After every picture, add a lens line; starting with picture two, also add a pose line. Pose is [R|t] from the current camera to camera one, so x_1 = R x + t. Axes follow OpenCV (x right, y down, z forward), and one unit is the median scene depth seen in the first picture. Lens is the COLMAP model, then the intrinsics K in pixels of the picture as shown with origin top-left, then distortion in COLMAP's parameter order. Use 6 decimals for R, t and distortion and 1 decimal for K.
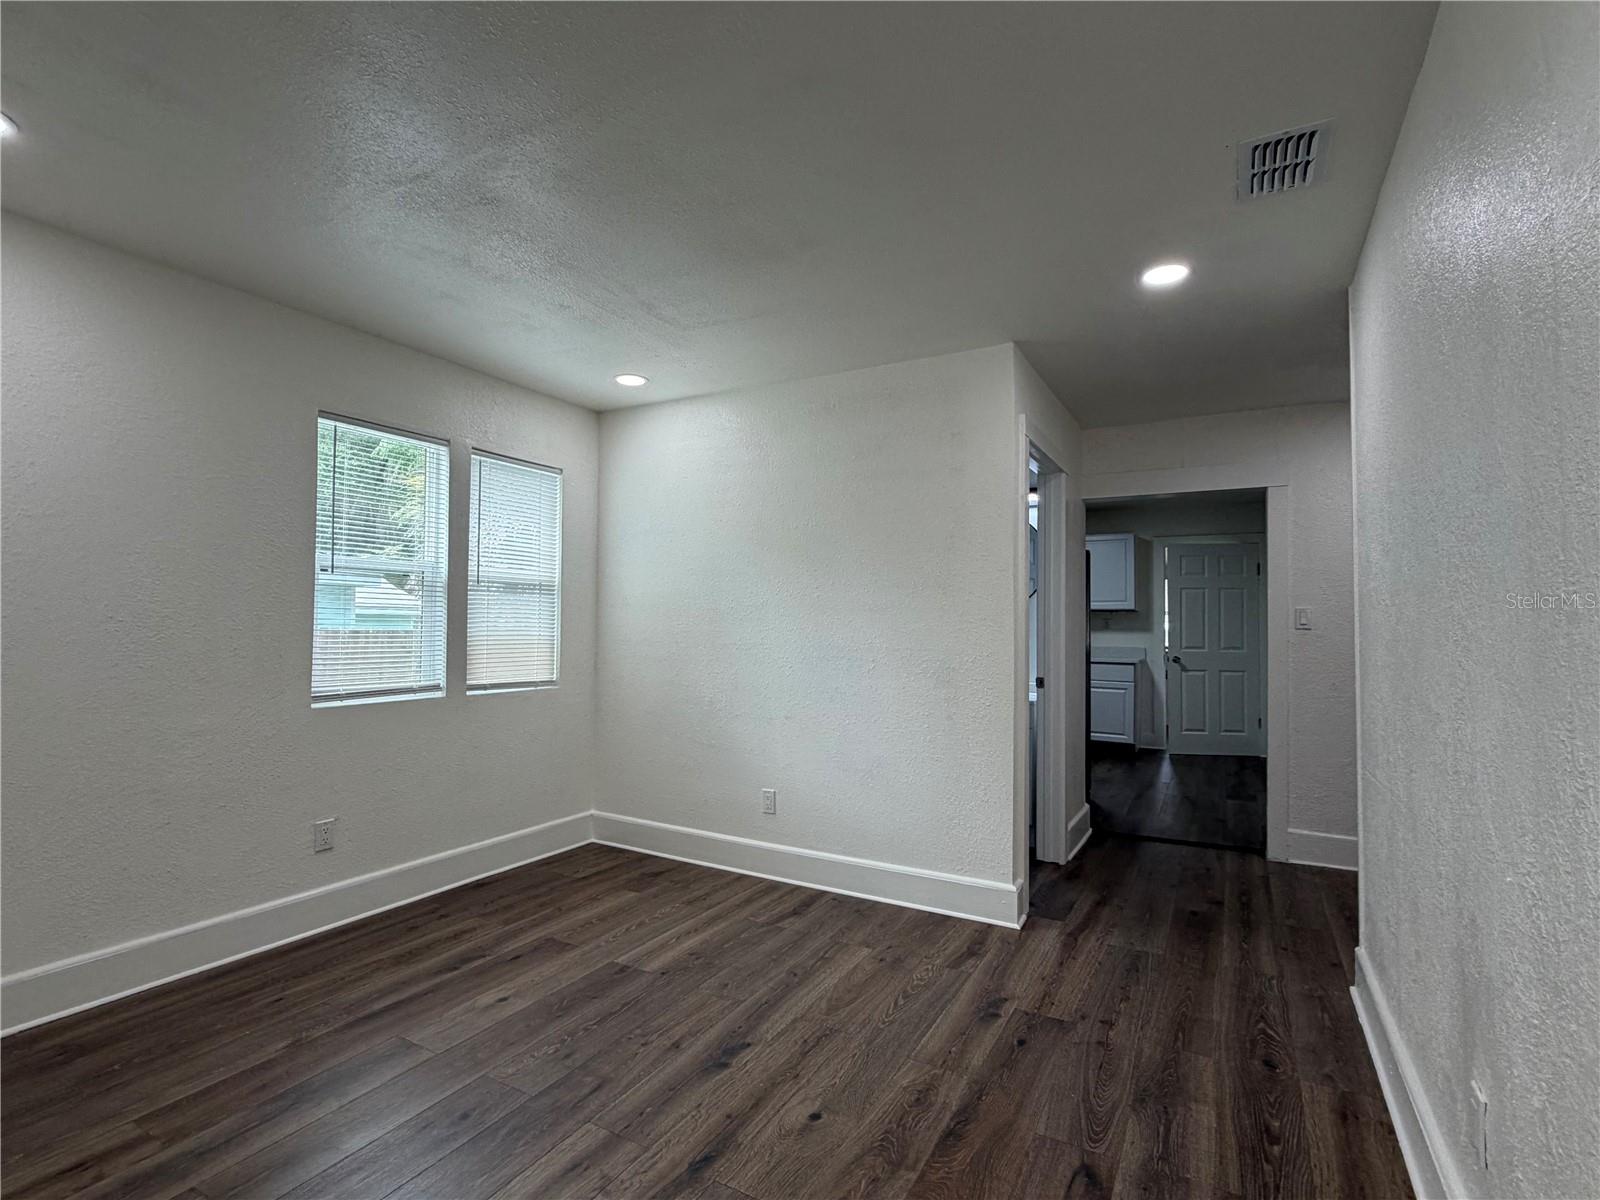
lens RADIAL K [[760.0, 0, 799.7], [0, 760.0, 602.1], [0, 0, 1]] dist [-0.001341, 0.000035]
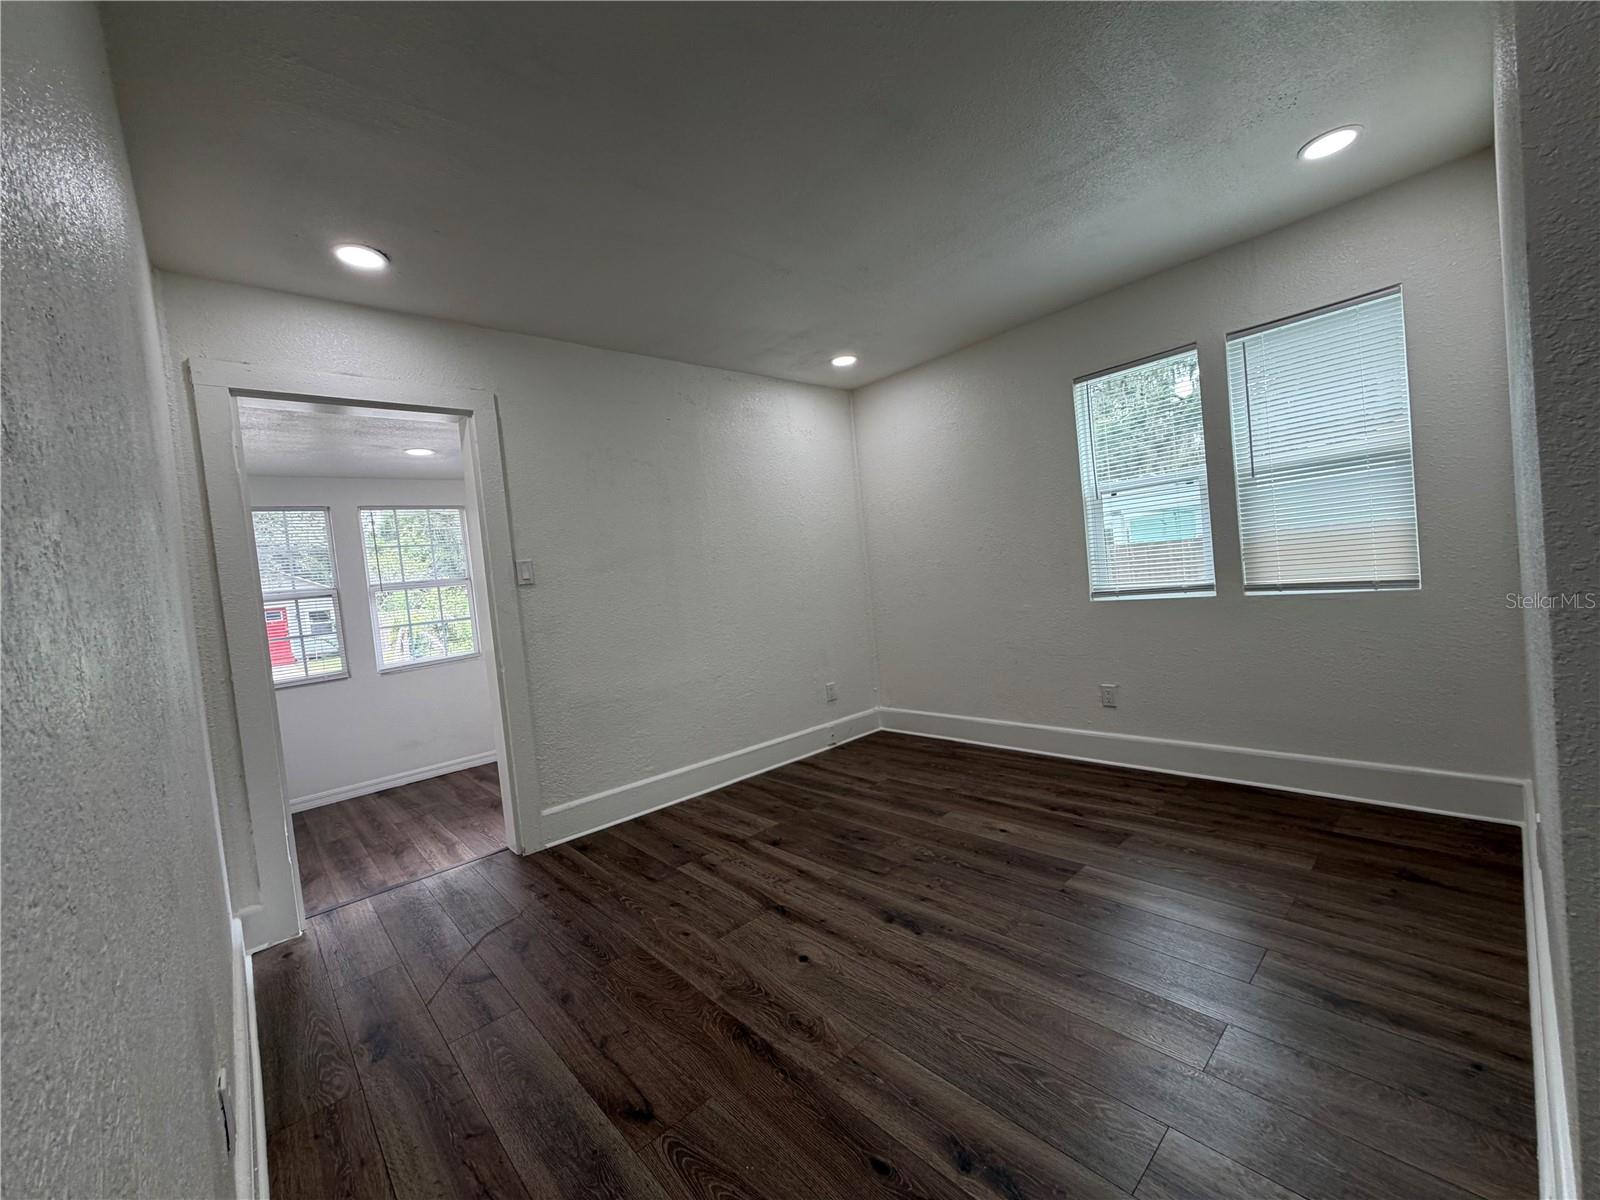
lens RADIAL K [[635.8, 0, 798.6], [0, 635.8, 599.3], [0, 0, 1]] dist [0.000309, 0.000807]
pose [[-0.307259, 0.054921, -0.950040, 0.738442], [0.122462, 0.992314, 0.017759, 0.064213], [0.943713, -0.110887, -0.311624, 1.053668]]
